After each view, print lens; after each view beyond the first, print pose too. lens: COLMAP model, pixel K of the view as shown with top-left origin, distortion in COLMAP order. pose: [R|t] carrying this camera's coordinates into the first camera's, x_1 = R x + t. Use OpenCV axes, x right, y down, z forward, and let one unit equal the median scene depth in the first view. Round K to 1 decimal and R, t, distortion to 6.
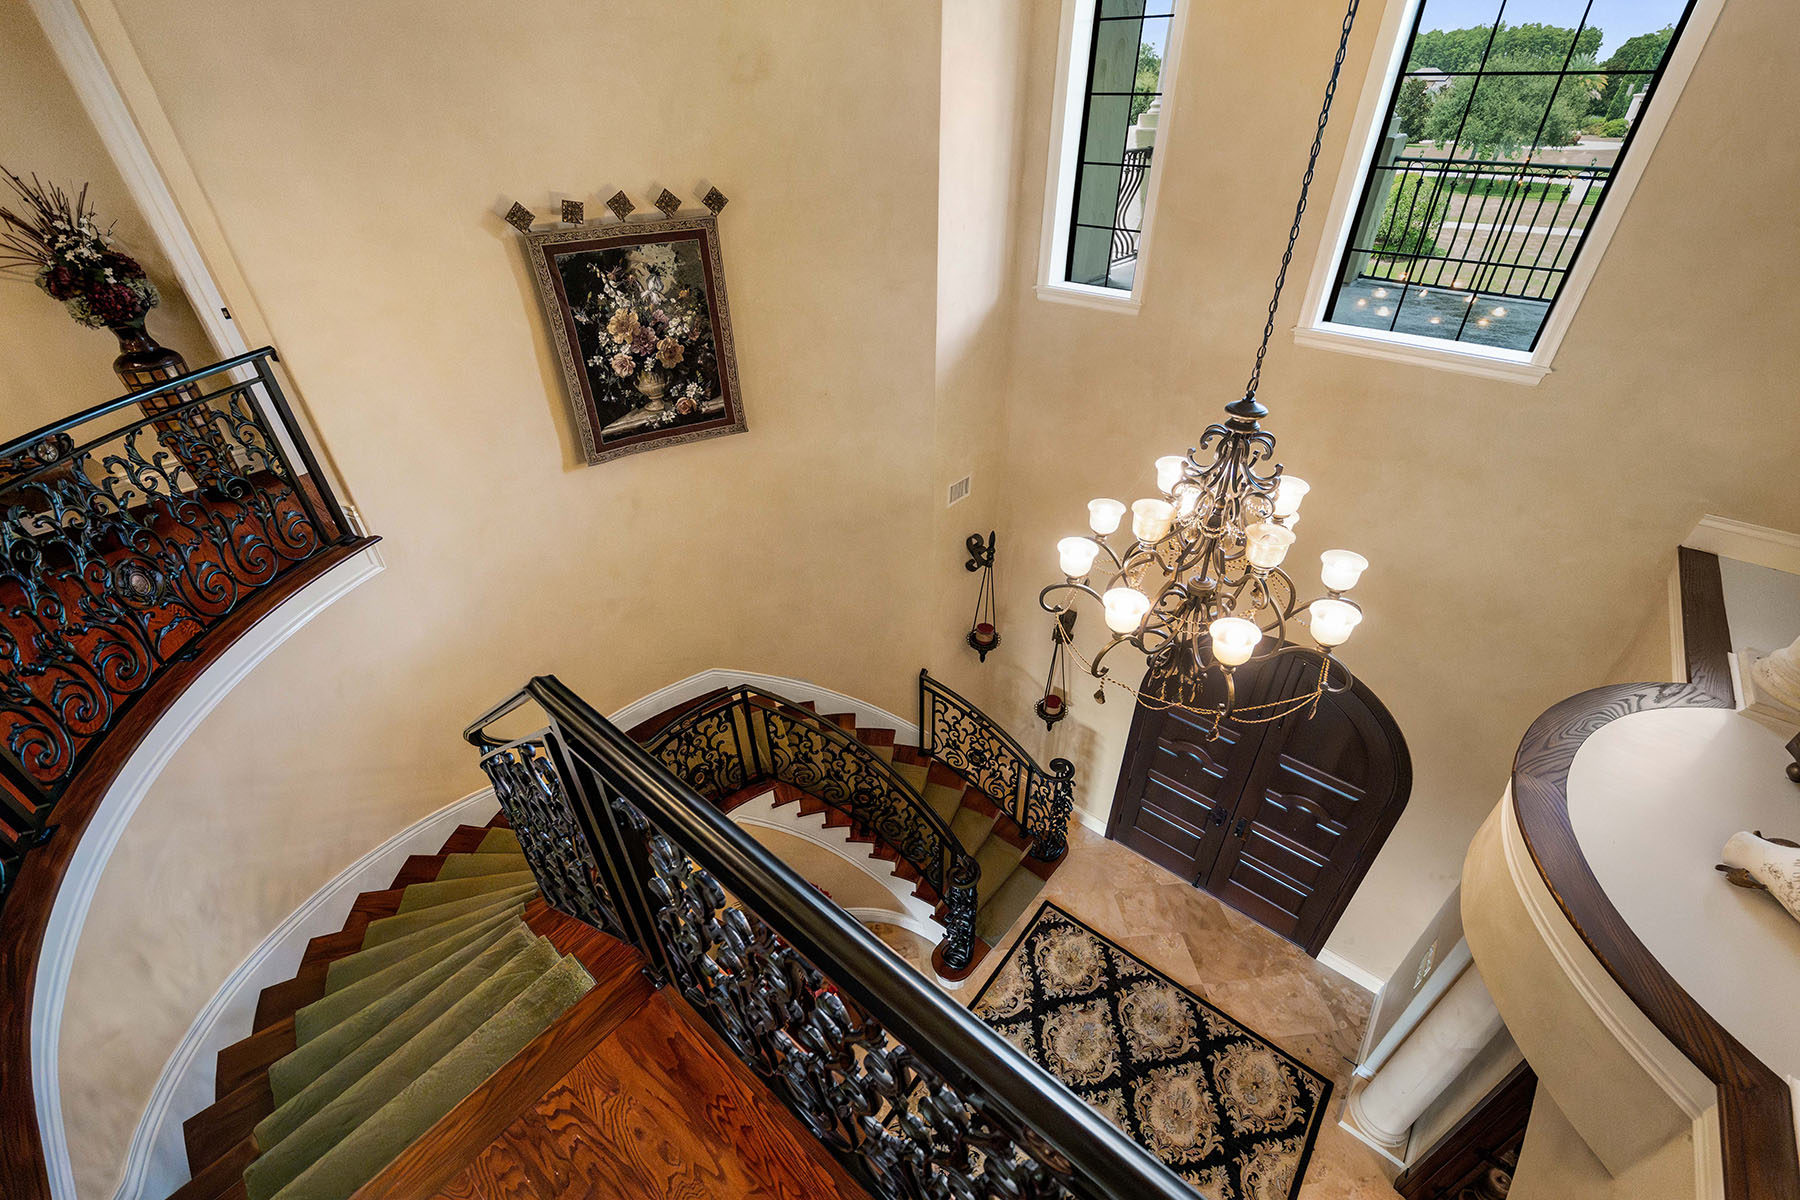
lens RADIAL K [[739.0, 0, 904.1], [0, 739.0, 601.0], [0, 0, 1]] dist [-0.009824, -0.000392]
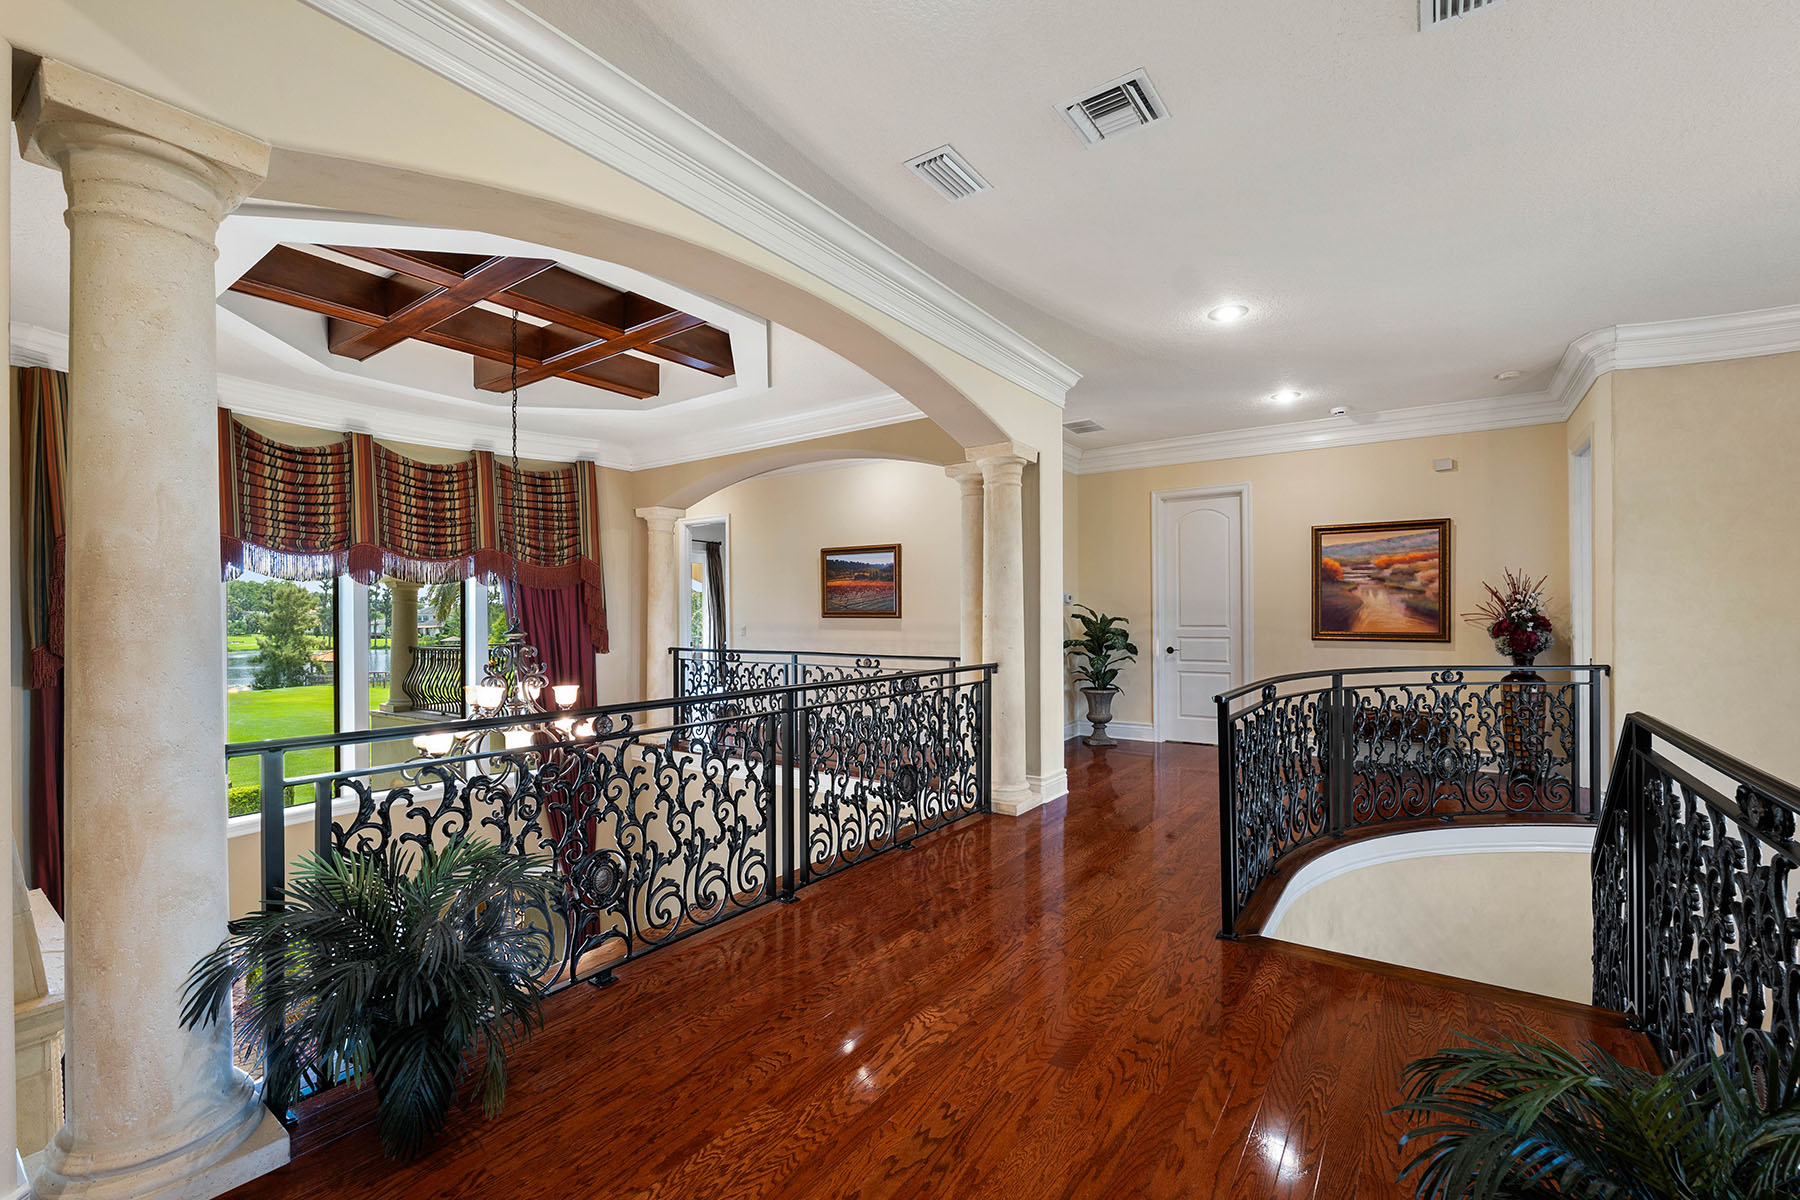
lens RADIAL K [[739.0, 0, 900.2], [0, 739.0, 611.4], [0, 0, 1]] dist [-0.009824, -0.000392]
pose [[0.071894, 0.010051, -0.997362, 0.456332], [-0.575245, 0.817306, -0.033230, 0.405186], [0.814816, 0.576116, 0.064541, -0.278070]]
